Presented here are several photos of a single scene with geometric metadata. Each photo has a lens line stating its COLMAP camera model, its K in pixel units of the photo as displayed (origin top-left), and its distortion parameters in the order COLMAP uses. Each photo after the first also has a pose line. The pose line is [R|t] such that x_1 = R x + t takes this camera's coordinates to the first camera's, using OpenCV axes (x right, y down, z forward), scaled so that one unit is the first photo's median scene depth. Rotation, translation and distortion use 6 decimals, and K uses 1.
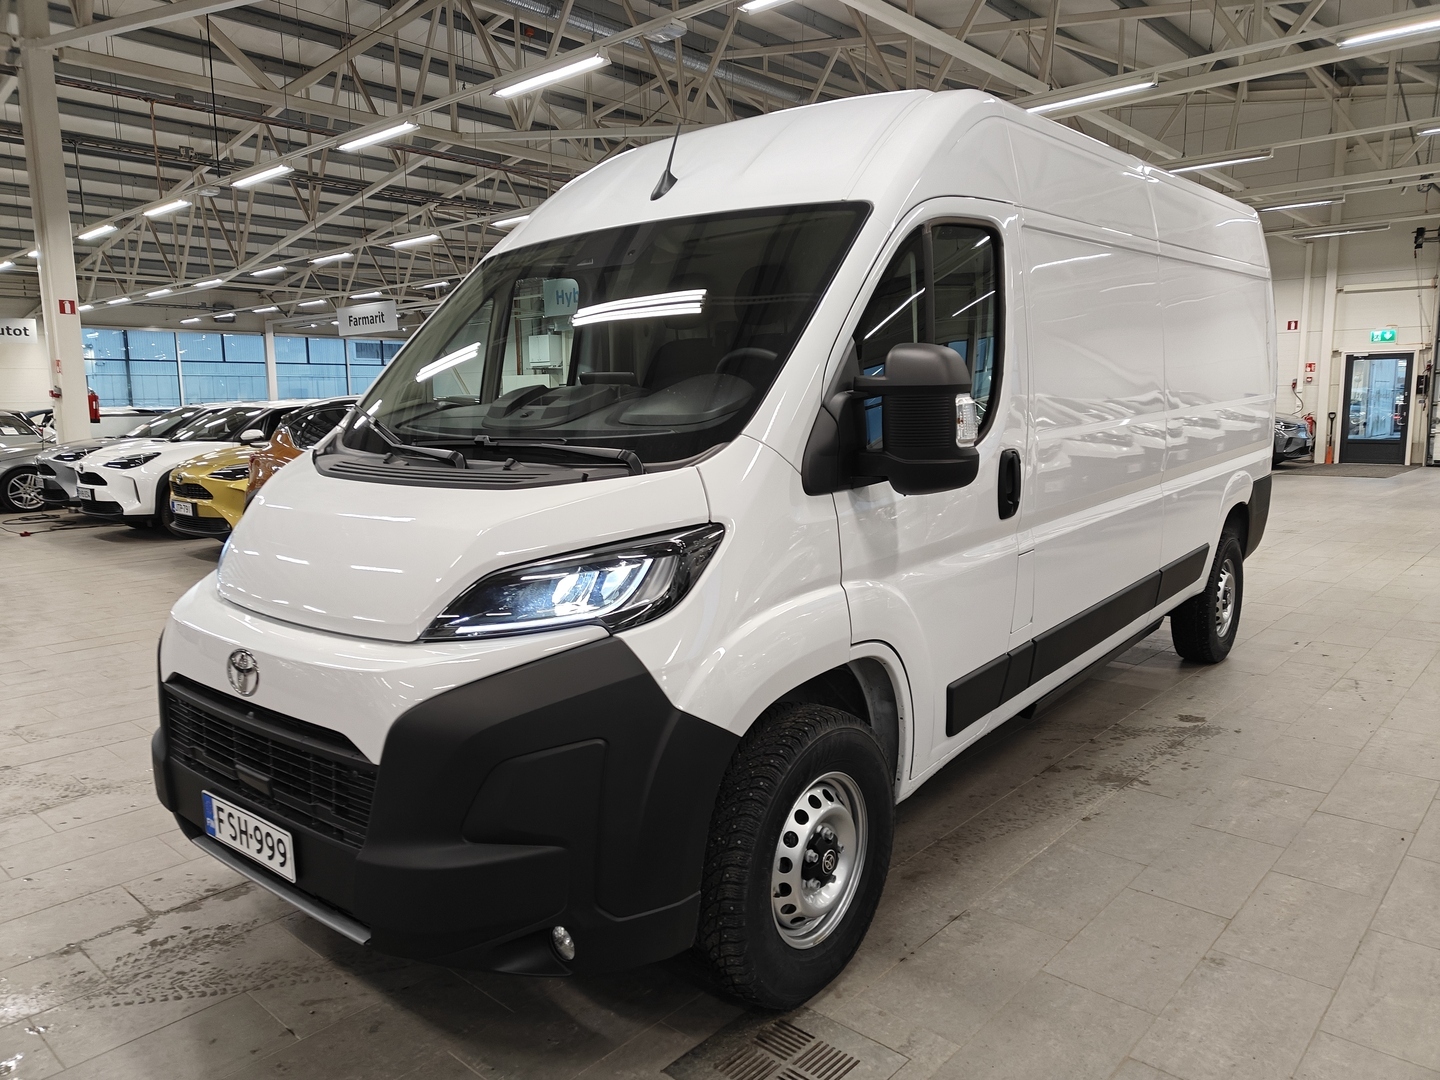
lens RADIAL K [[1003.2, 0, 737.4], [0, 1003.2, 547.1], [0, 0, 1]] dist [-0.000614, 0.003774]
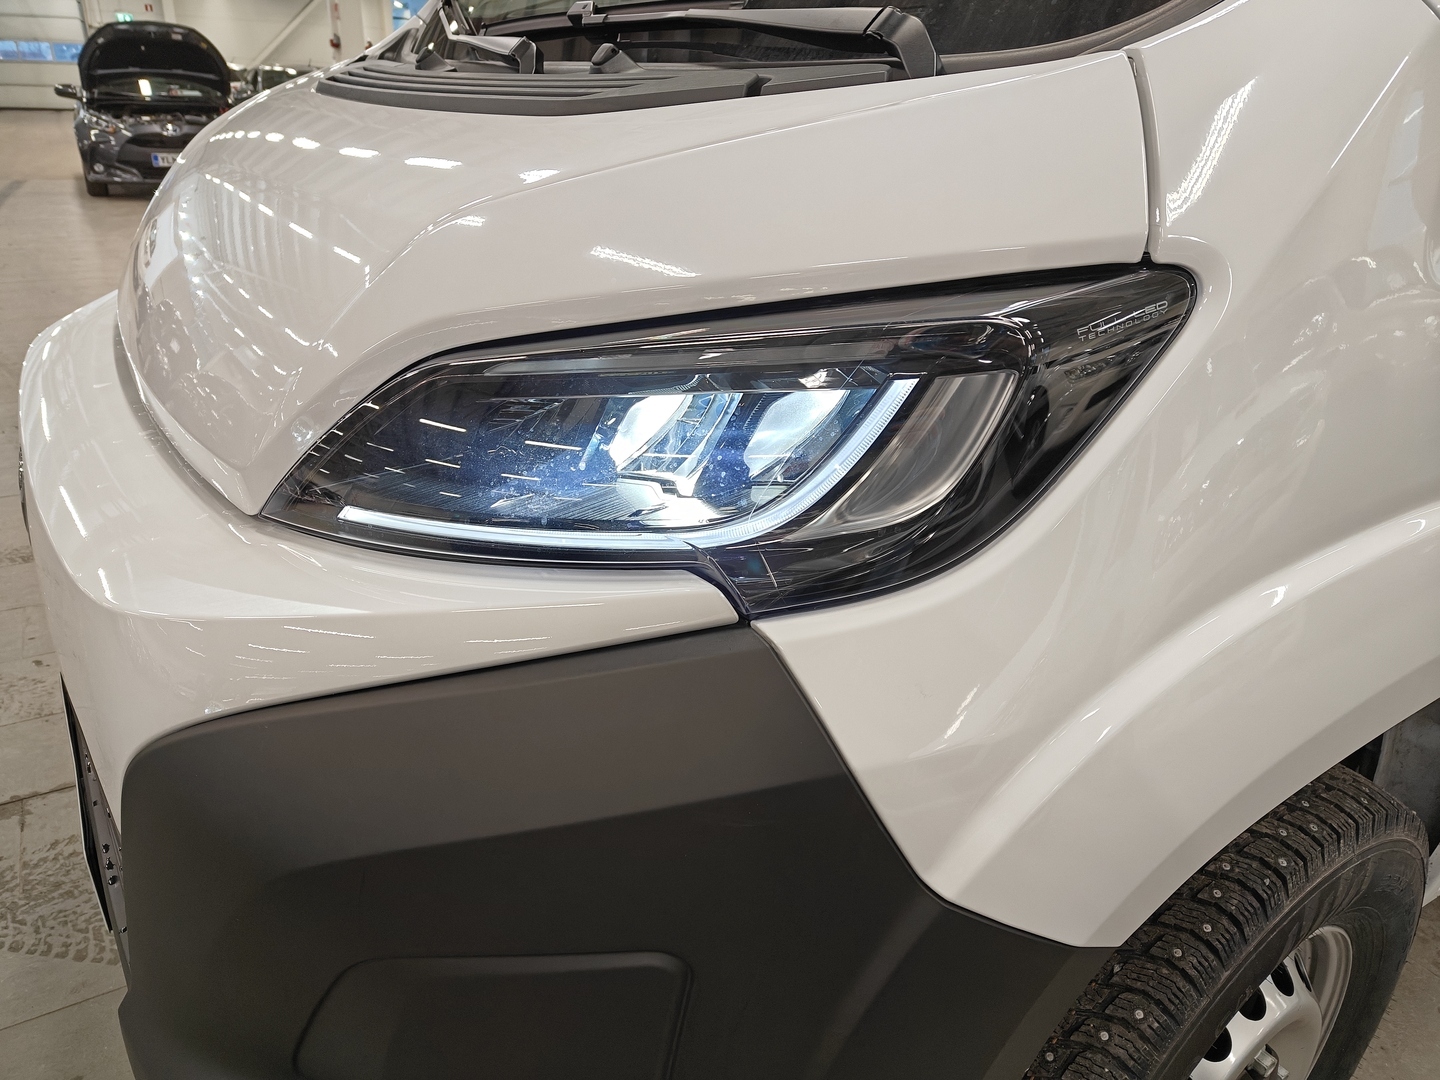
lens RADIAL K [[1003.2, 0, 737.4], [0, 1003.2, 547.1], [0, 0, 1]] dist [-0.000614, 0.003774]
pose [[0.952193, 0.162581, -0.258643, -0.051124], [-0.085939, 0.954990, 0.283917, -0.018888], [0.293161, -0.248117, 0.923306, 0.699913]]
